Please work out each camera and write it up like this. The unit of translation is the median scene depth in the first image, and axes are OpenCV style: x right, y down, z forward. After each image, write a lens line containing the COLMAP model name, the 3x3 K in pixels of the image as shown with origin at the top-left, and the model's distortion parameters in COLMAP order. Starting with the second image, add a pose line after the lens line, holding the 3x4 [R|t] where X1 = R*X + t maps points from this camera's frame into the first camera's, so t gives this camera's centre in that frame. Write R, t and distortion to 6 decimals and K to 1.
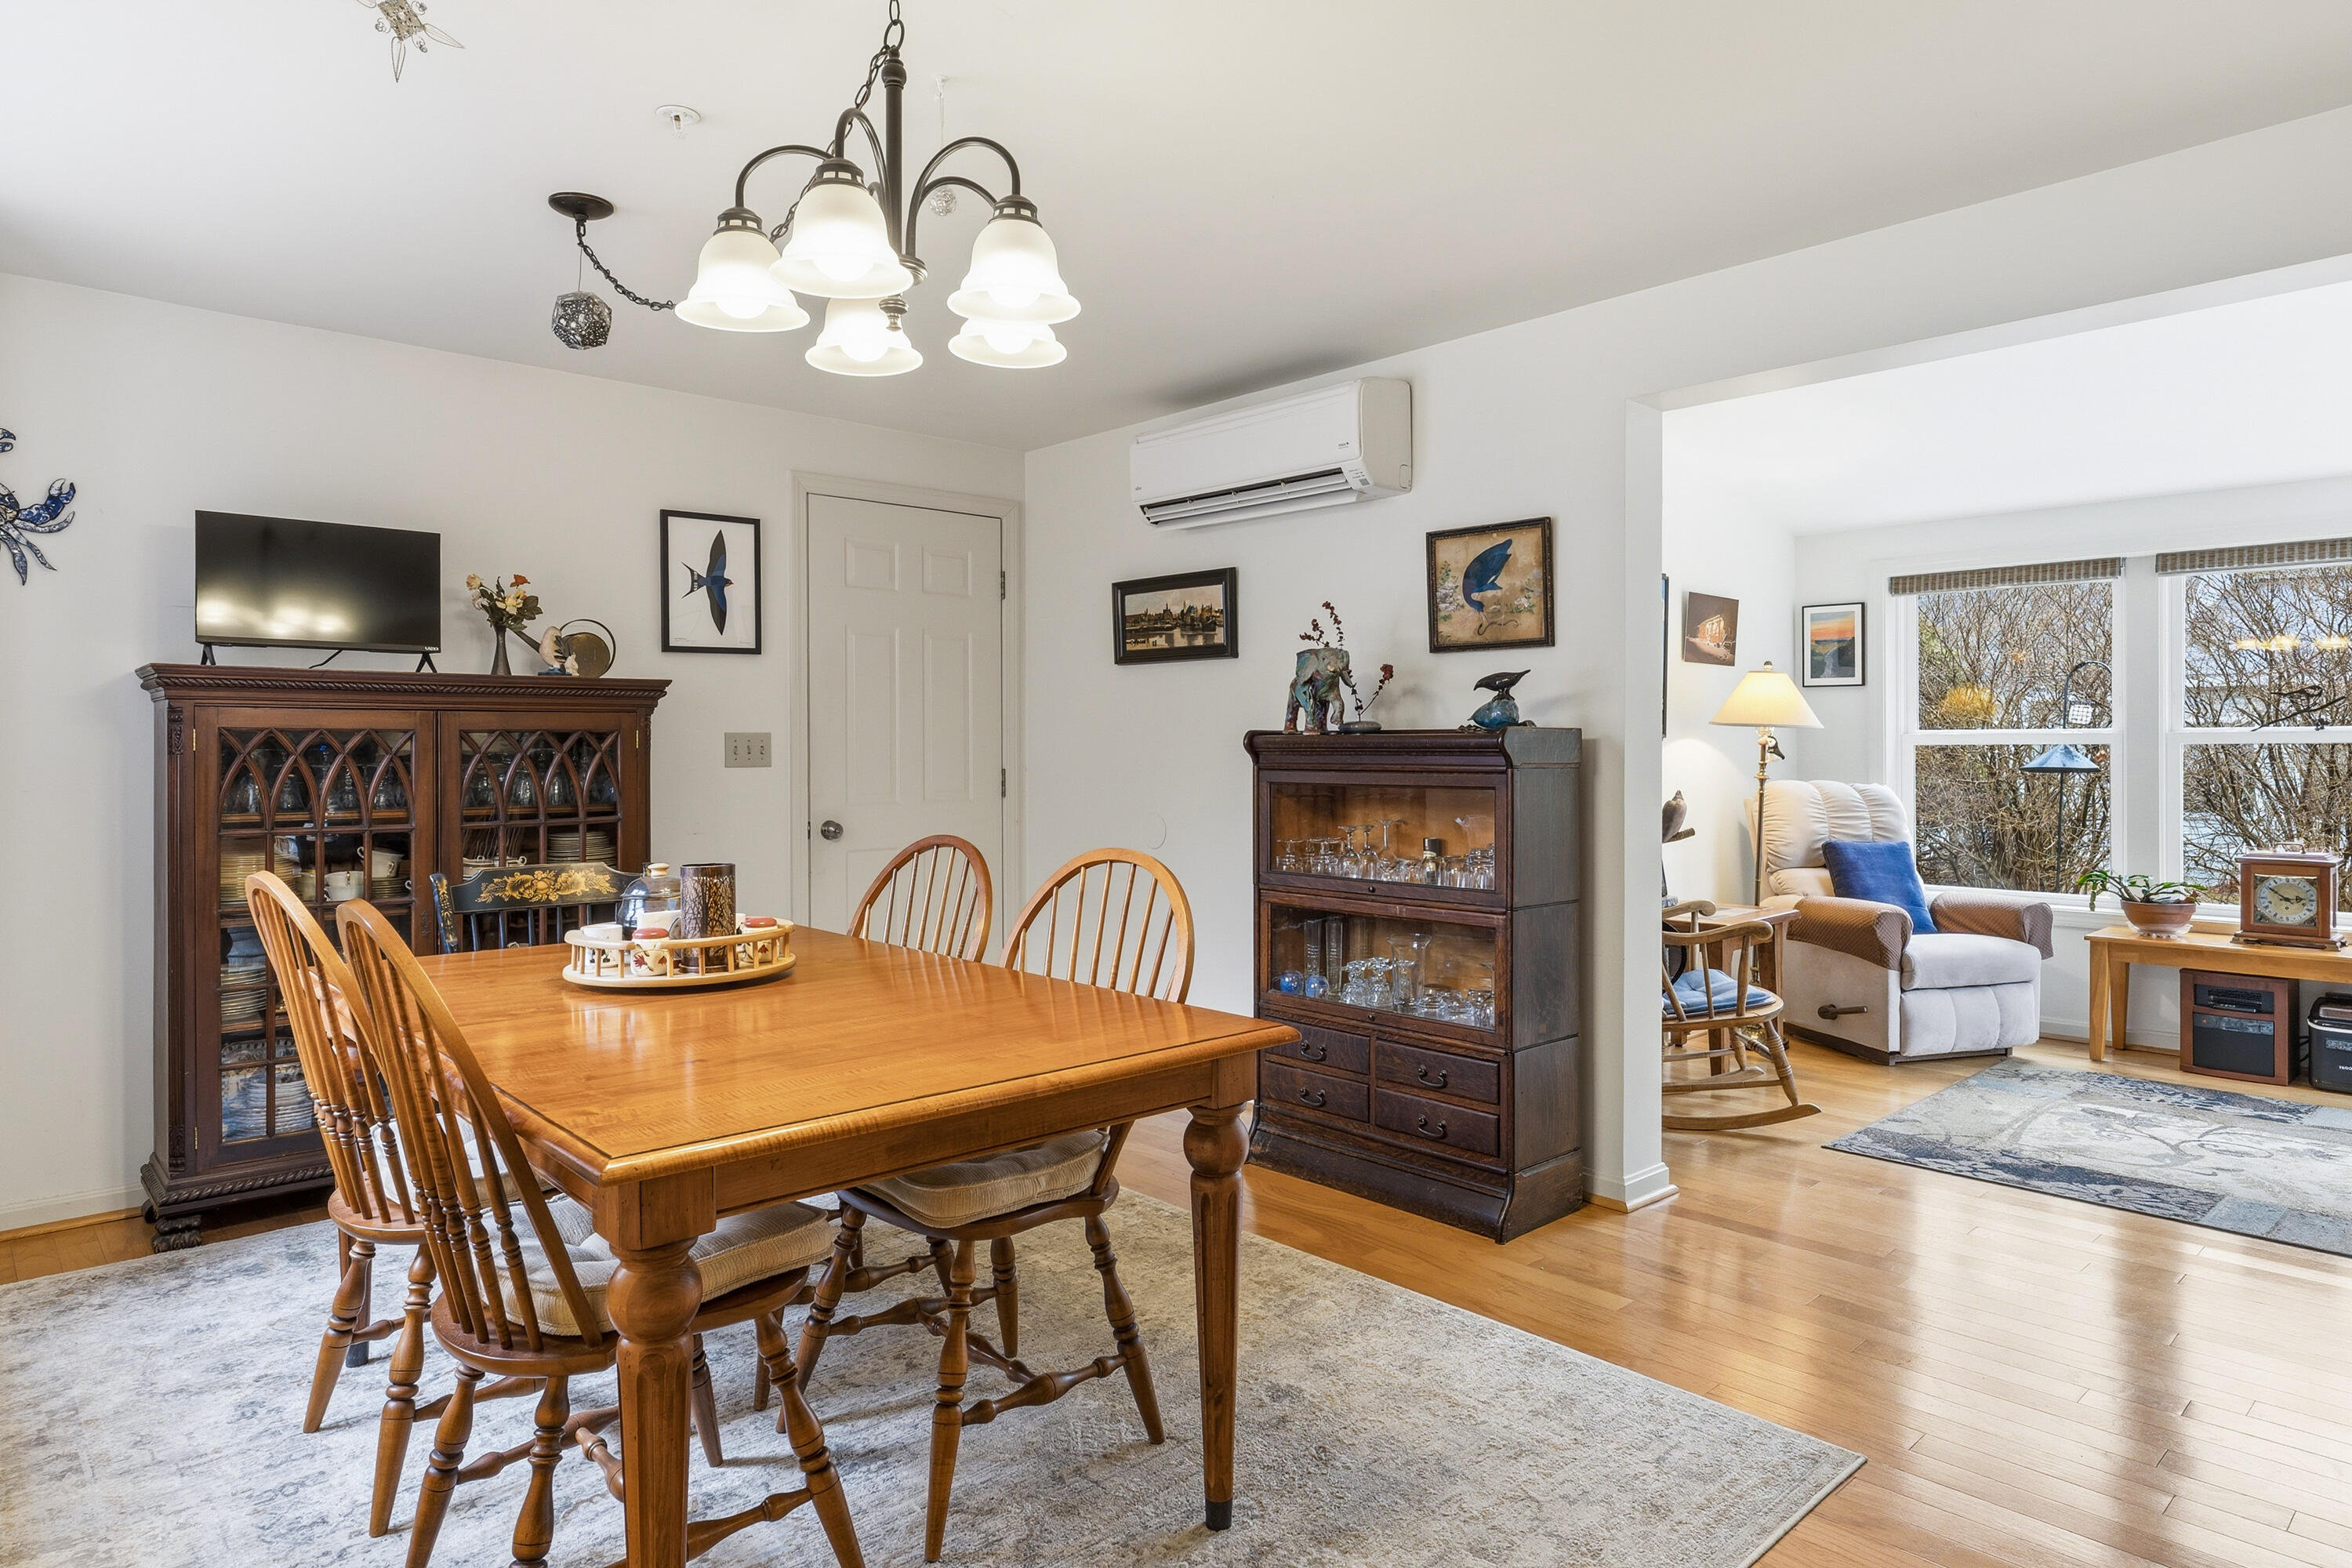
lens RADIAL K [[1385.2, 0, 1169.6], [0, 1385.2, 754.7], [0, 0, 1]] dist [-0.001010, 0.000027]
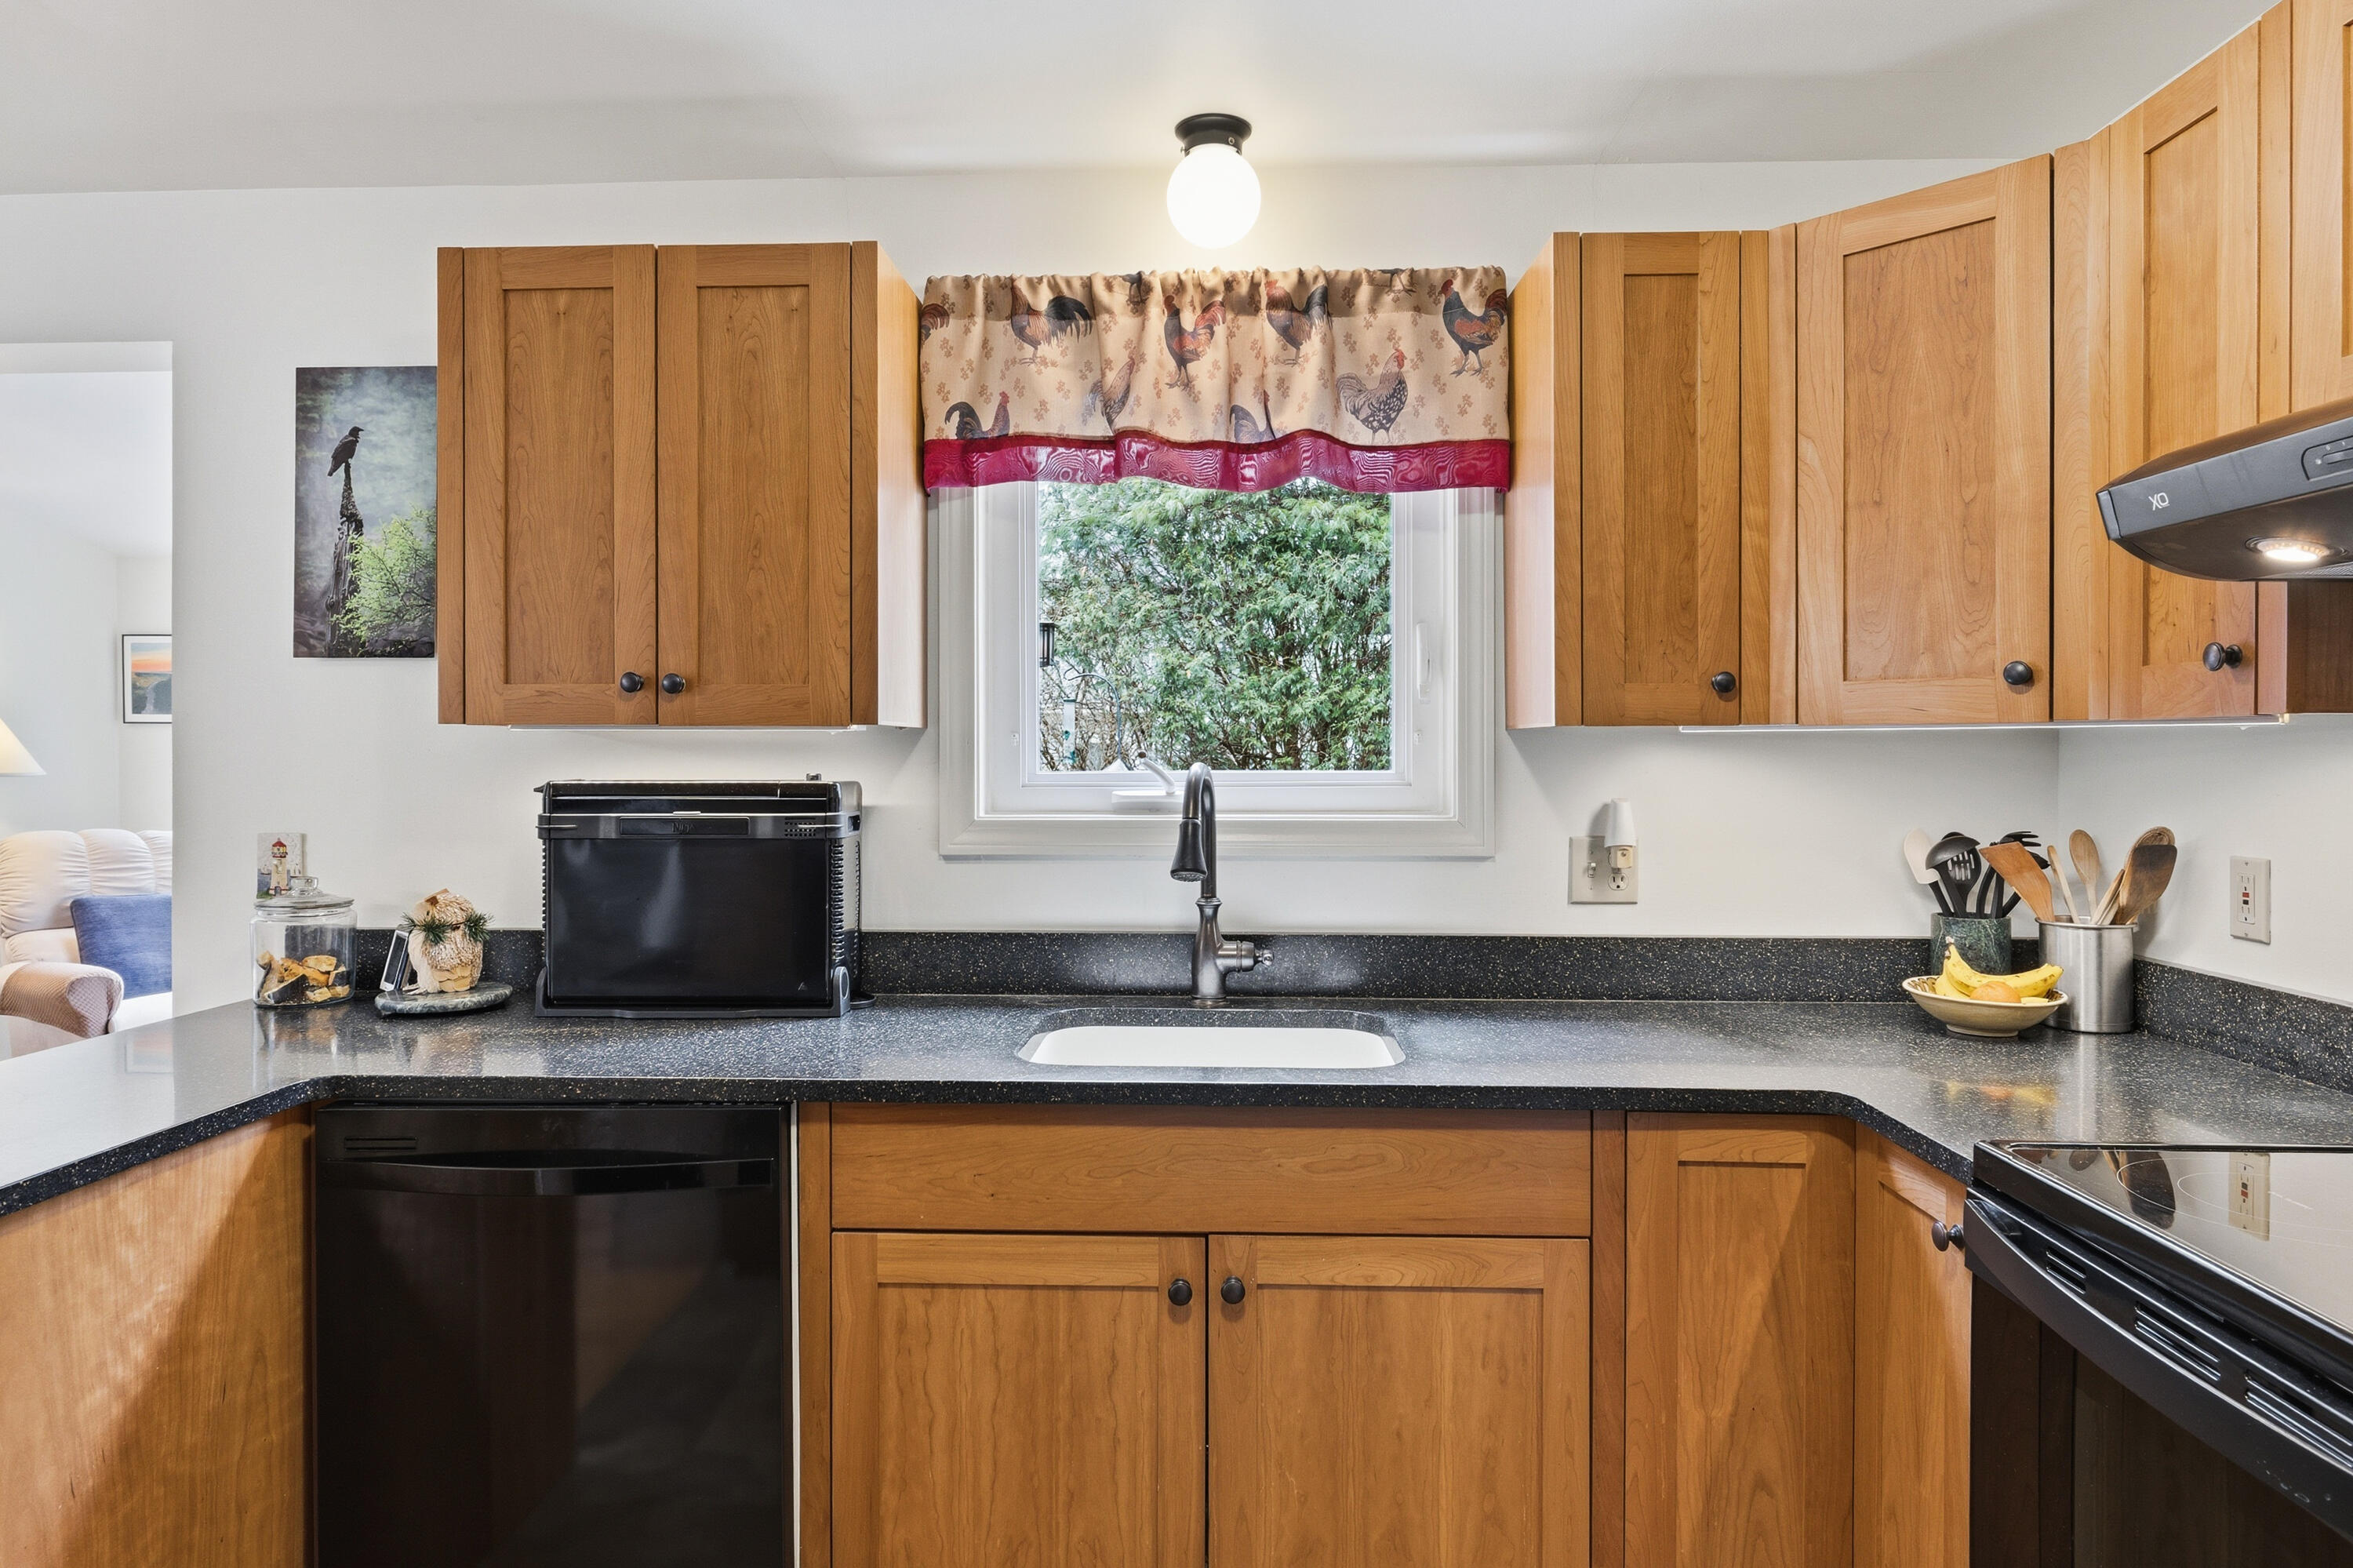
lens RADIAL K [[1385.8, 0, 1170.1], [0, 1385.8, 754.7], [0, 0, 1]] dist [-0.001010, 0.000027]
pose [[0.713288, -0.001528, 0.700870, 0.354275], [0.003709, 0.999992, -0.001595, -0.027654], [-0.700862, 0.003737, 0.713287, -0.150101]]
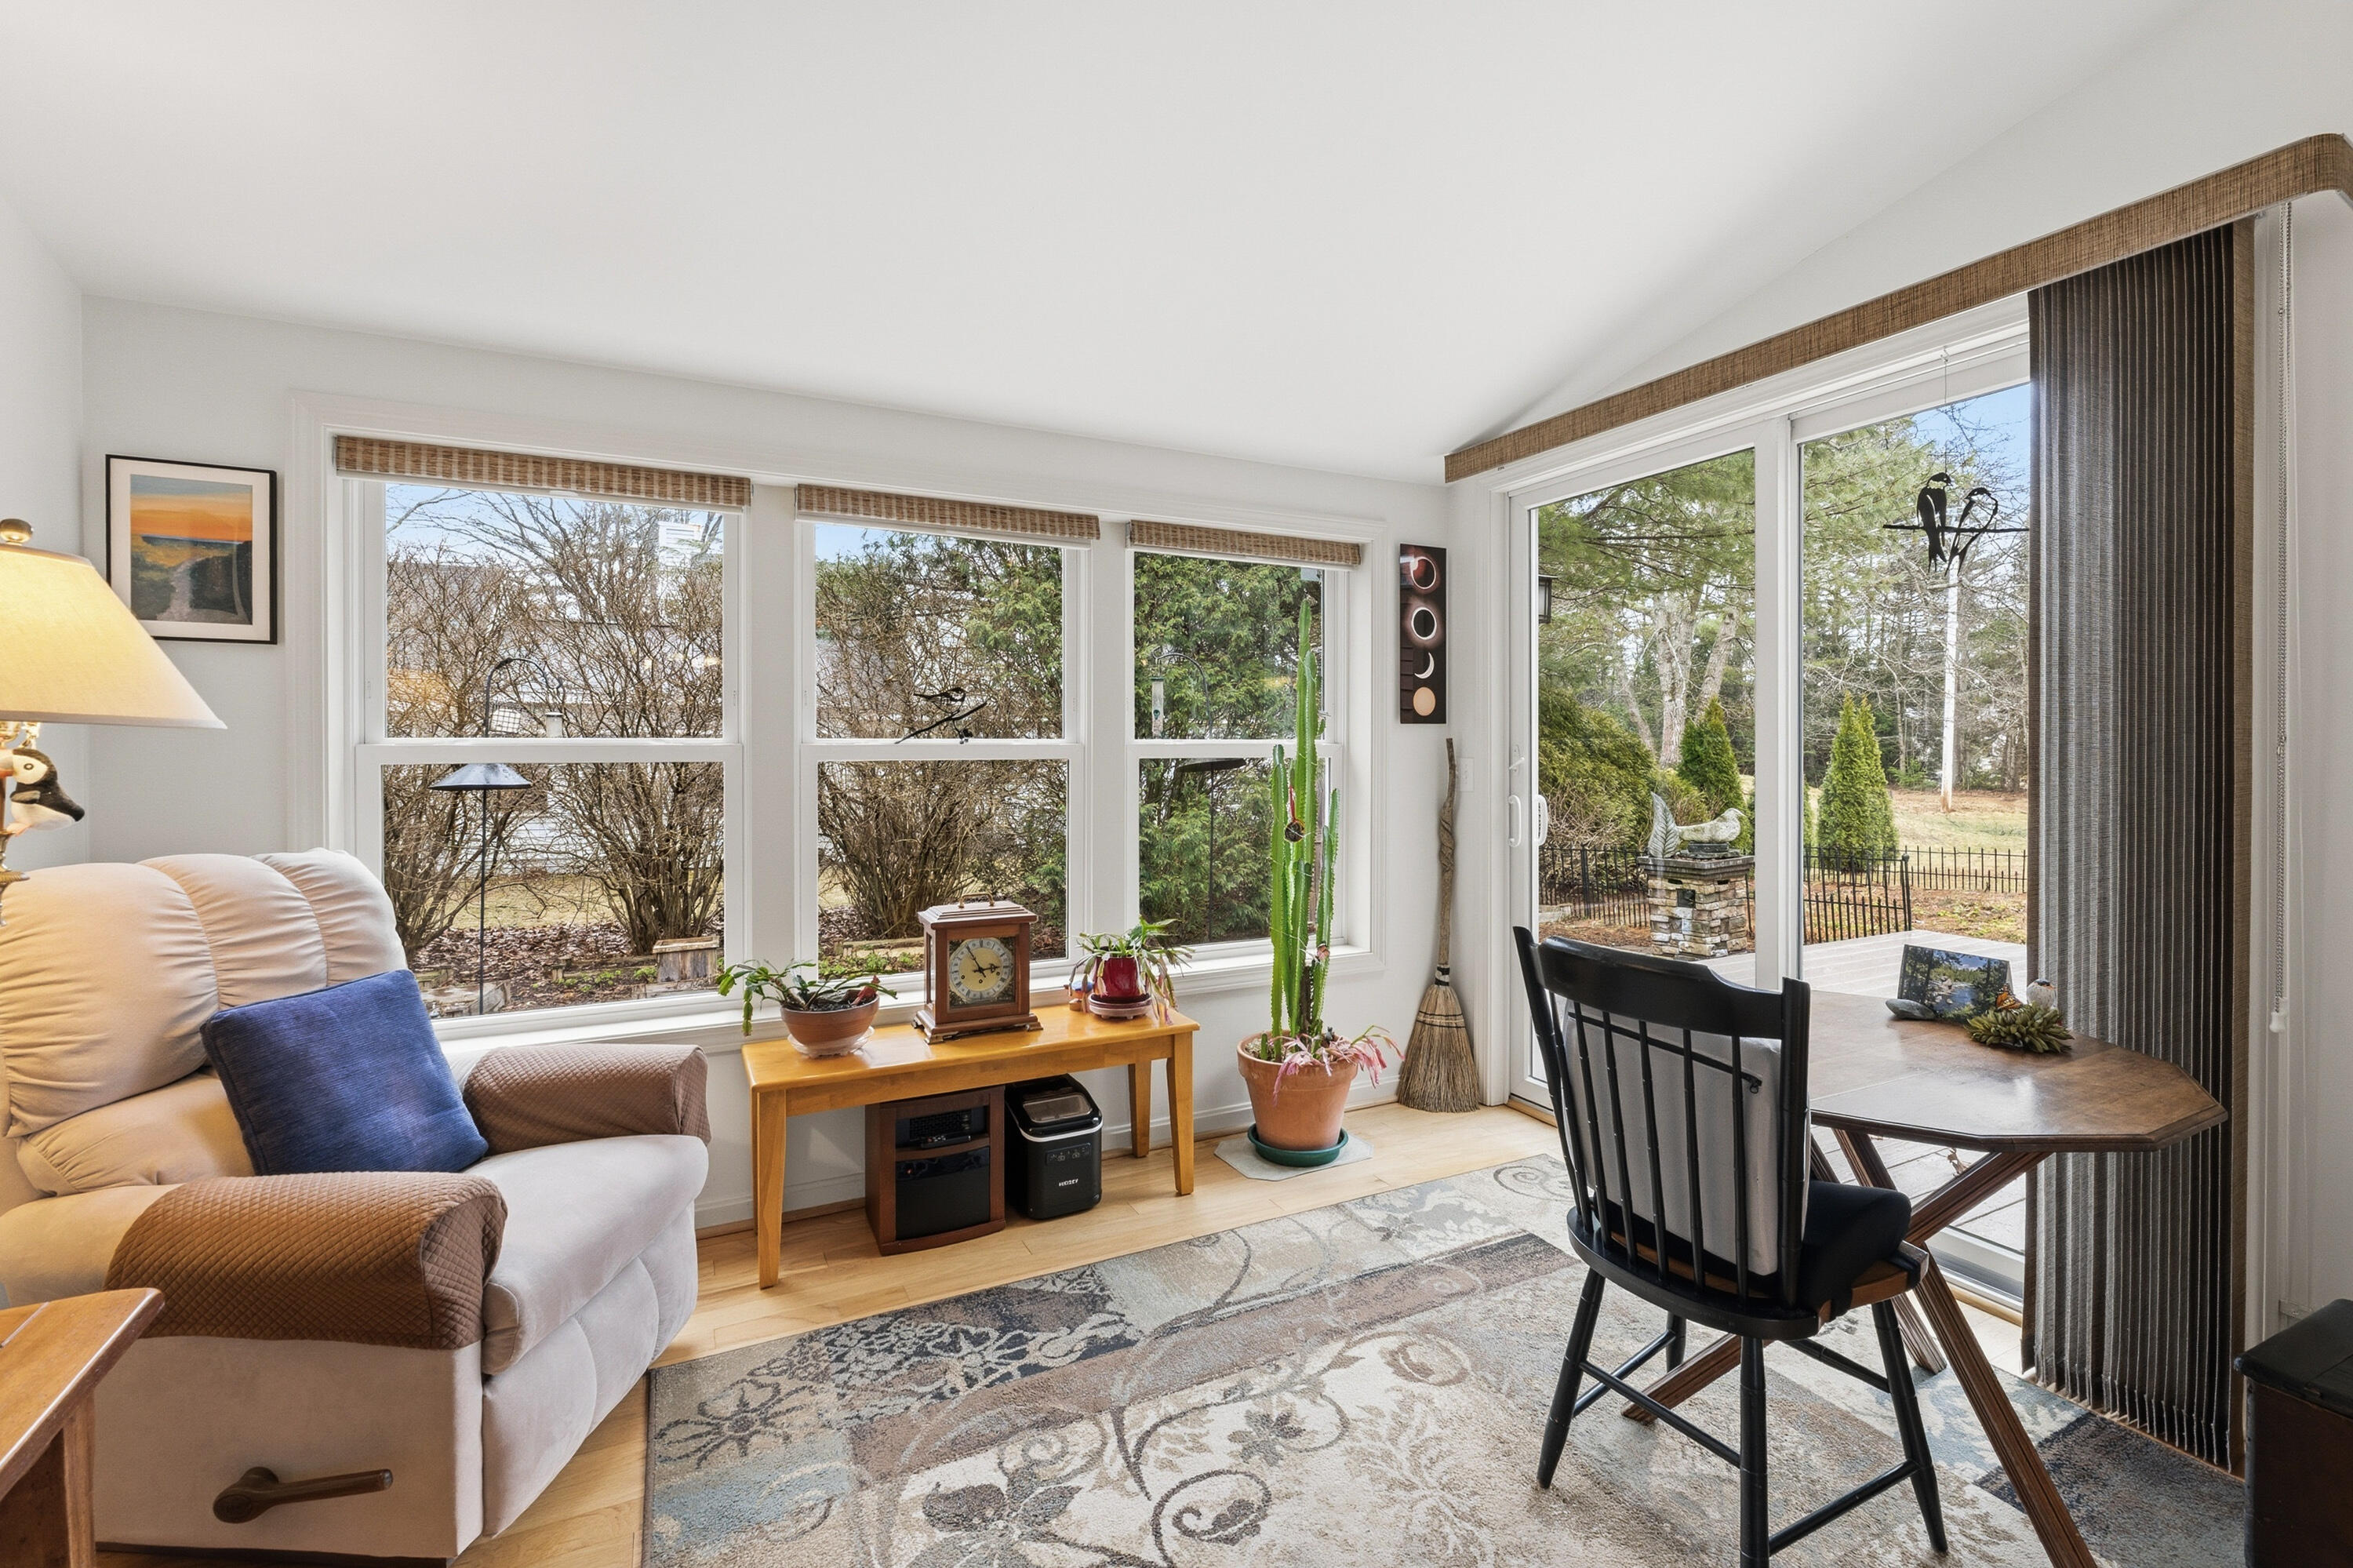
lens RADIAL K [[1013.5, 0, 1184.8], [0, 1013.5, 750.3], [0, 0, 1]] dist [-0.011628, 0.000288]
pose [[0.274092, -0.000382, 0.961703, 0.277935], [0.006324, 0.999979, -0.001405, -0.011217], [-0.961683, 0.006467, 0.274089, 0.662111]]
